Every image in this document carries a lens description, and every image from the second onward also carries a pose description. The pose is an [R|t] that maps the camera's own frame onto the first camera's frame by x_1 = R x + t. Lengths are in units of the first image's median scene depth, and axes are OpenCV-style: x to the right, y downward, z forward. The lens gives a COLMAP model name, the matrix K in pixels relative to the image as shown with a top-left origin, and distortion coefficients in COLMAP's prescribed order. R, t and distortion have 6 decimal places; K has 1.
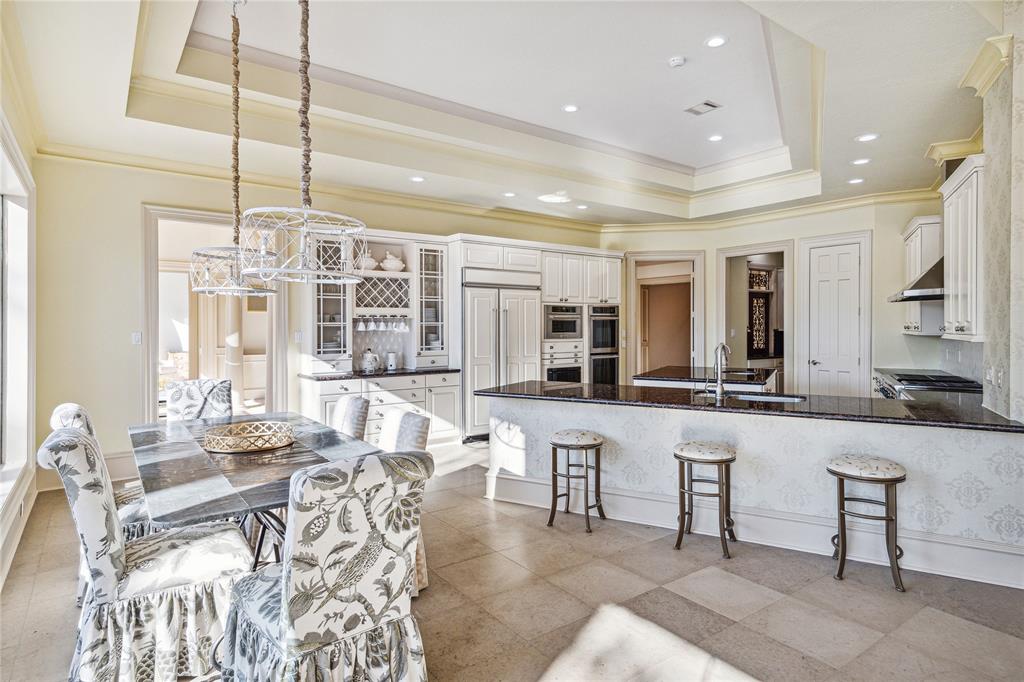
lens RADIAL K [[569.4, 0, 514.0], [0, 569.4, 326.6], [0, 0, 1]] dist [0.002106, 0.000362]
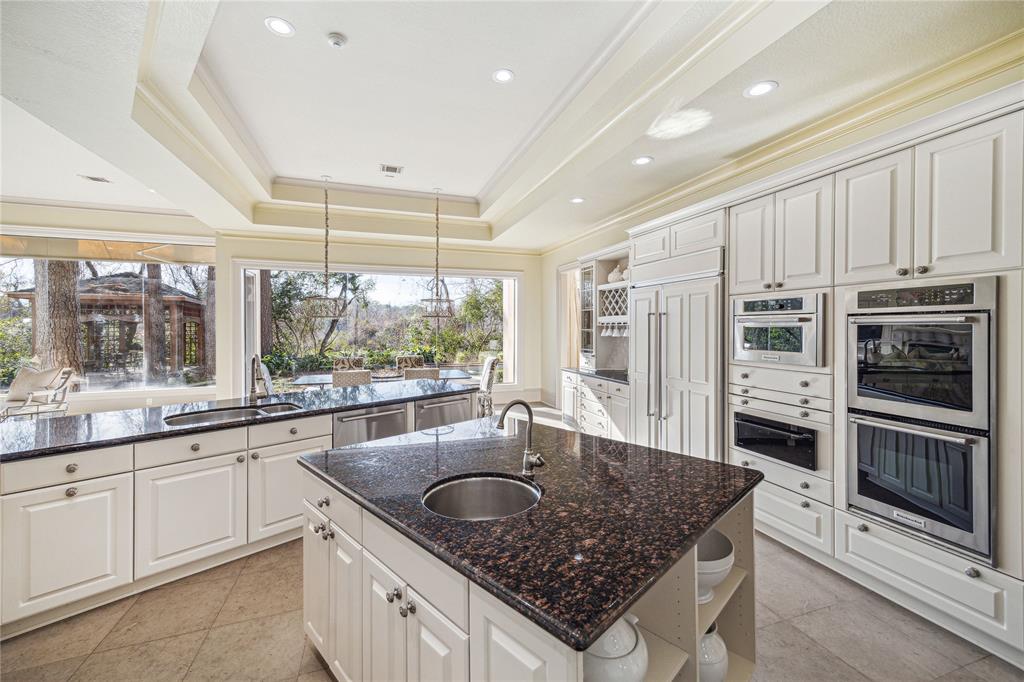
lens RADIAL K [[412.8, 0, 510.4], [0, 412.8, 333.9], [0, 0, 1]] dist [0.008960, -0.000054]
pose [[-0.300976, 0.019723, -0.953428, 0.598345], [0.002803, 0.999800, 0.019798, -0.014642], [0.953628, 0.003286, -0.300971, 1.047464]]
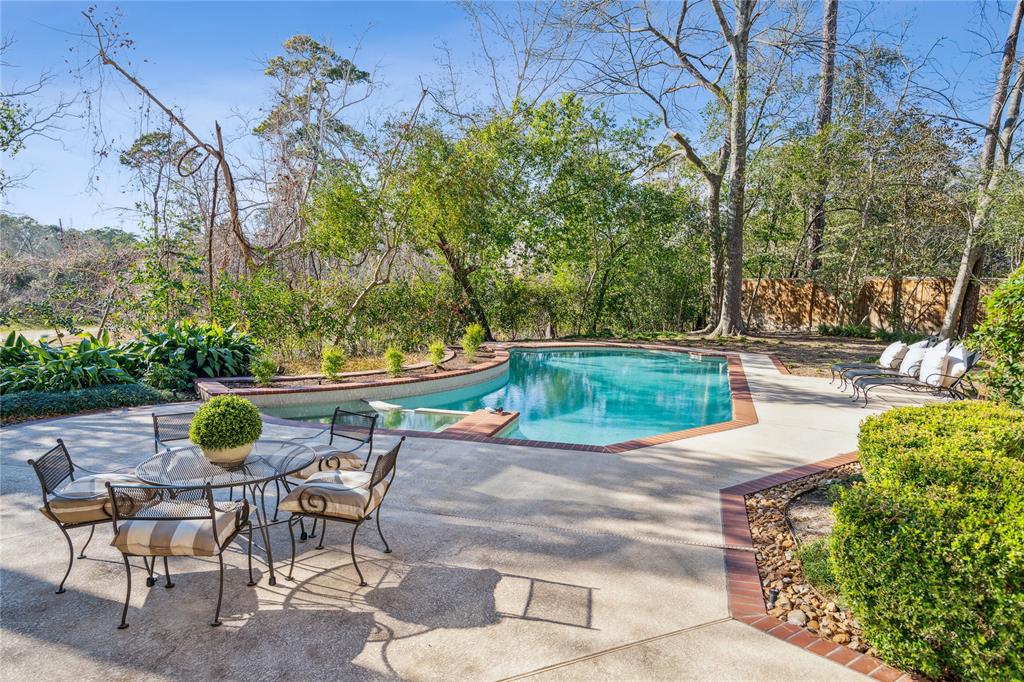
lens RADIAL K [[658.0, 0, 509.9], [0, 658.0, 344.3], [0, 0, 1]] dist [-0.002124, -0.001672]
pose [[0.007822, 0.104478, -0.994496, -0.528141], [-0.014581, 0.994433, 0.104357, 0.005378], [0.999863, 0.013685, 0.009302, 0.234472]]
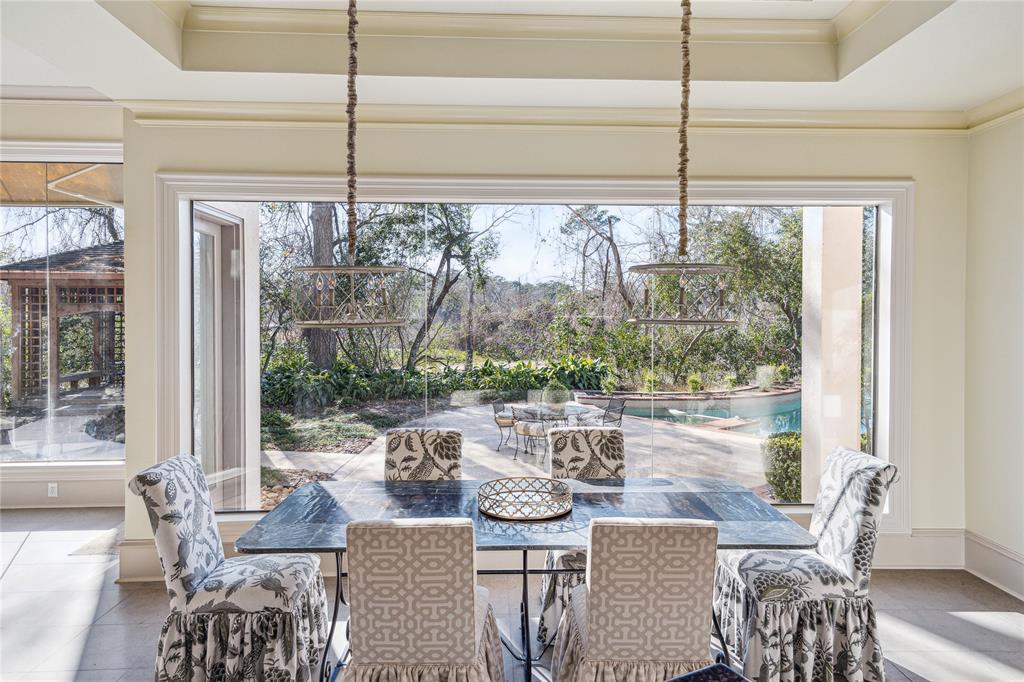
lens RADIAL K [[647.0, 0, 515.2], [0, 647.0, 321.5], [0, 0, 1]] dist [0.024607, -0.000365]
pose [[-0.560949, 0.010391, -0.827785, 0.178039], [0.000695, 0.999927, 0.012081, -0.042309], [0.827850, 0.006201, -0.560915, 0.752000]]
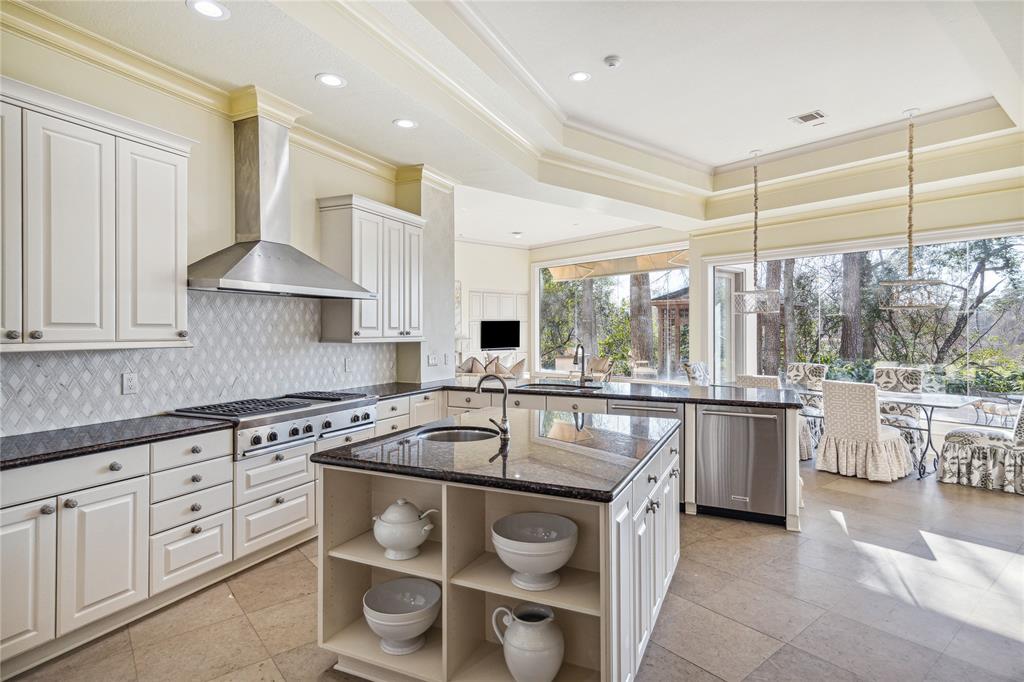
lens RADIAL K [[529.2, 0, 509.6], [0, 529.2, 333.3], [0, 0, 1]] dist [0.003313, 0.000872]
pose [[-0.999176, 0.000799, -0.040574, 0.362951], [0.000636, 0.999992, 0.004031, -0.000729], [0.040577, 0.004001, -0.999168, 1.371858]]
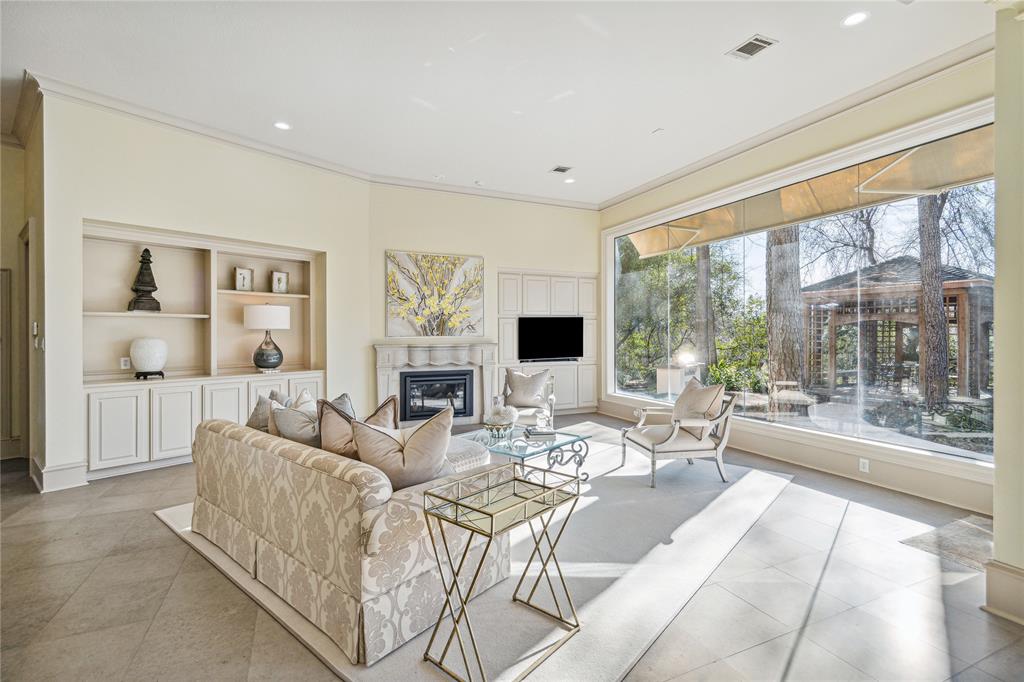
lens RADIAL K [[475.7, 0, 518.7], [0, 475.7, 336.7], [0, 0, 1]] dist [-0.003188, -0.000315]
pose [[-0.979964, 0.001686, 0.199170, 0.150862], [0.002916, 0.999978, 0.005880, 0.001458], [-0.199156, 0.006343, -0.979947, 0.521265]]
